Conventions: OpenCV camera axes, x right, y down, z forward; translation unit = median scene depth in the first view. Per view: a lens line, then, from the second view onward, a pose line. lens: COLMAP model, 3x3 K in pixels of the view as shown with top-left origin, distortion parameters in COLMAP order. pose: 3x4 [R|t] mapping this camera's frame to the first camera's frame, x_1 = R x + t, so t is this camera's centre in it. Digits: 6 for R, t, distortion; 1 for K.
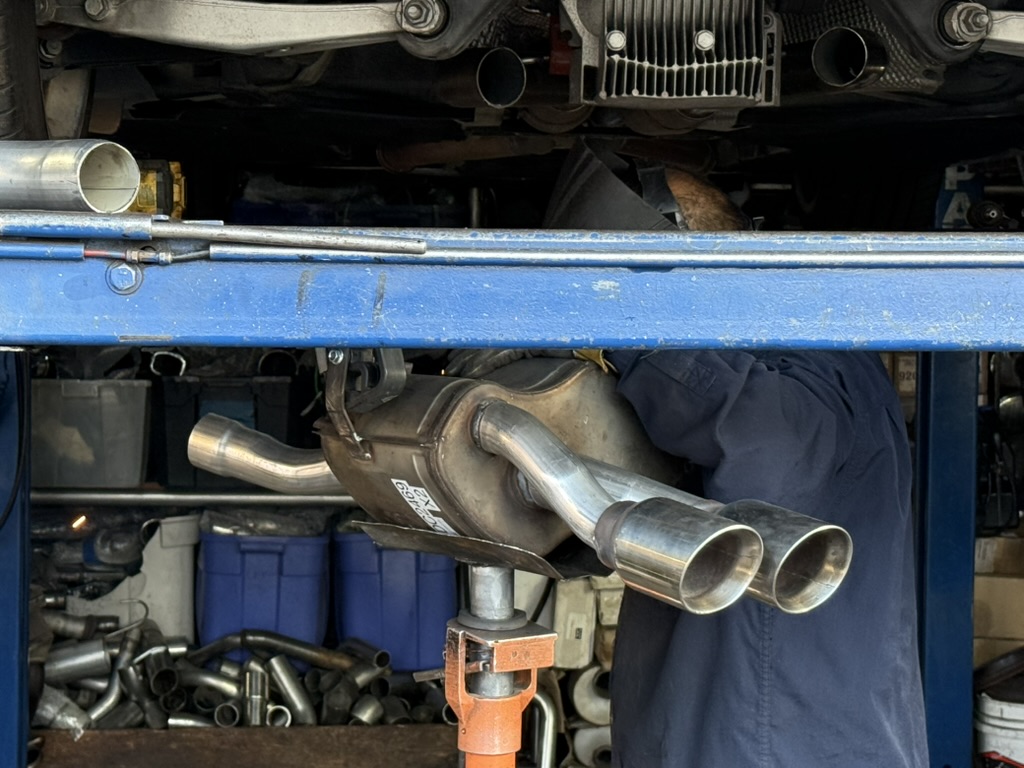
lens RADIAL K [[2398.5, 0, 512.6], [0, 2398.5, 375.5], [0, 0, 1]] dist [0.160124, 0.000000]
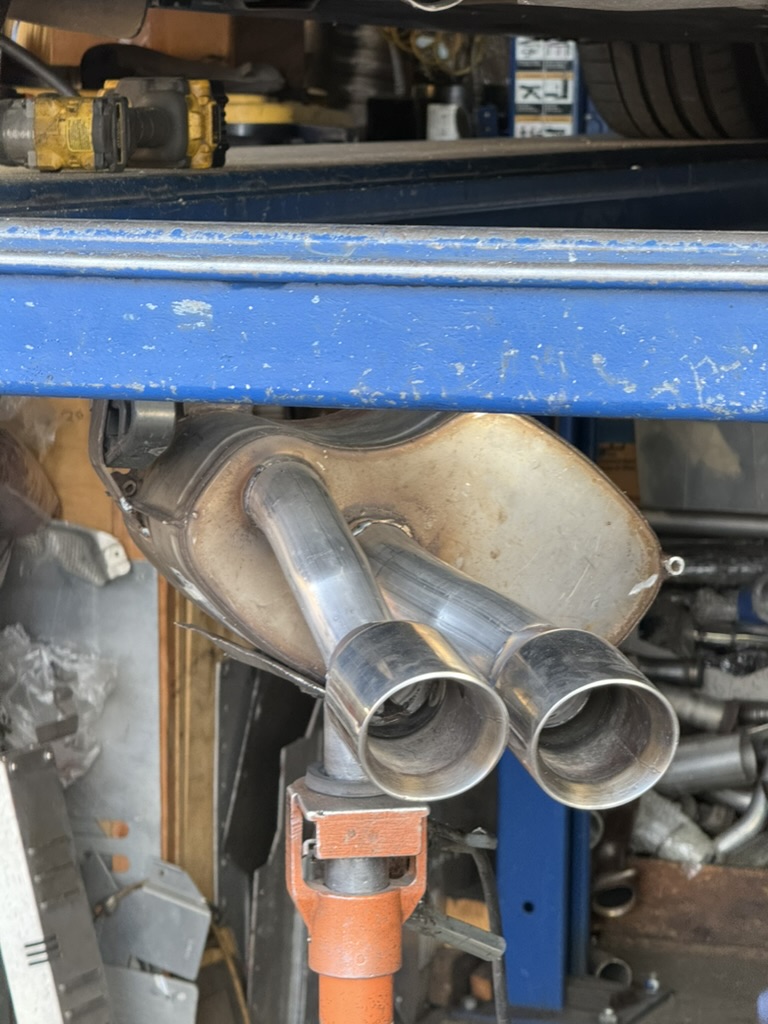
lens RADIAL K [[3601.8, 0, 385.3], [0, 3601.8, 521.4], [0, 0, 1]] dist [0.363591, 0.000000]
pose [[0.911515, 0.043969, -0.408910, 0.412067], [-0.020039, 0.997836, 0.062626, -0.034563], [0.410778, -0.048890, 0.910423, 0.082941]]
